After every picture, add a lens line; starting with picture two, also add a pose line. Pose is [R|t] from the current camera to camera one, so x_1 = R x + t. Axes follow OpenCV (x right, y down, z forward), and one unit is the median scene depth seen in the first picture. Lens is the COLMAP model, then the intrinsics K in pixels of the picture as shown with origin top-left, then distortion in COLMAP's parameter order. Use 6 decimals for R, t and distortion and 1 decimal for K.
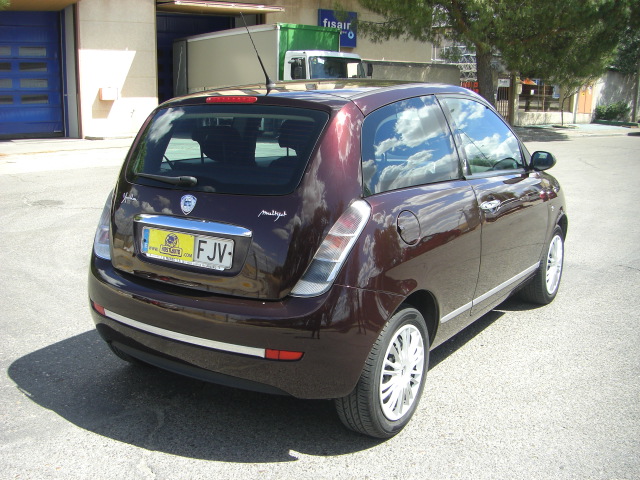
lens RADIAL K [[729.8, 0, 320.6], [0, 729.8, 244.1], [0, 0, 1]] dist [-0.161272, 0.000000]
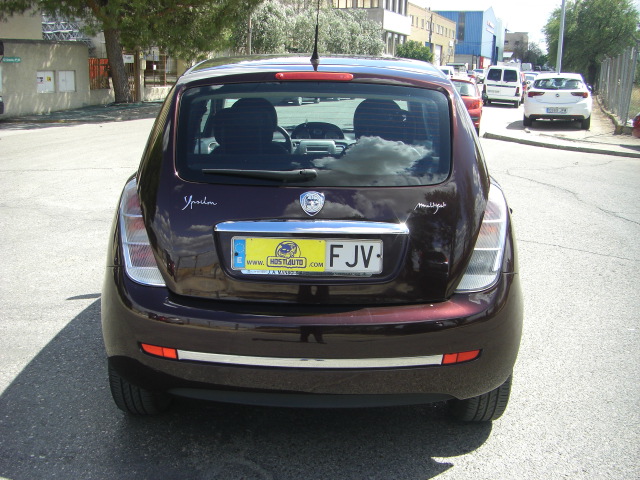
lens RADIAL K [[729.8, 0, 317.9], [0, 729.8, 244.4], [0, 0, 1]] dist [-0.161272, 0.000000]
pose [[0.840794, -0.115471, 0.528897, -0.609327], [0.098023, 0.993311, 0.061035, -0.057363], [-0.532407, 0.000526, 0.846489, 0.288487]]
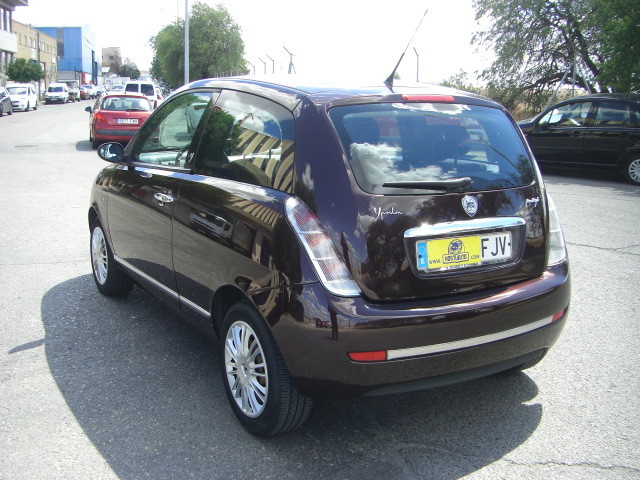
lens RADIAL K [[729.8, 0, 321.4], [0, 729.8, 244.7], [0, 0, 1]] dist [-0.161272, 0.000000]
pose [[0.421537, -0.179090, 0.888951, -1.124773], [0.167995, 0.978758, 0.117520, -0.149328], [-0.891114, 0.099801, 0.442669, 0.736096]]
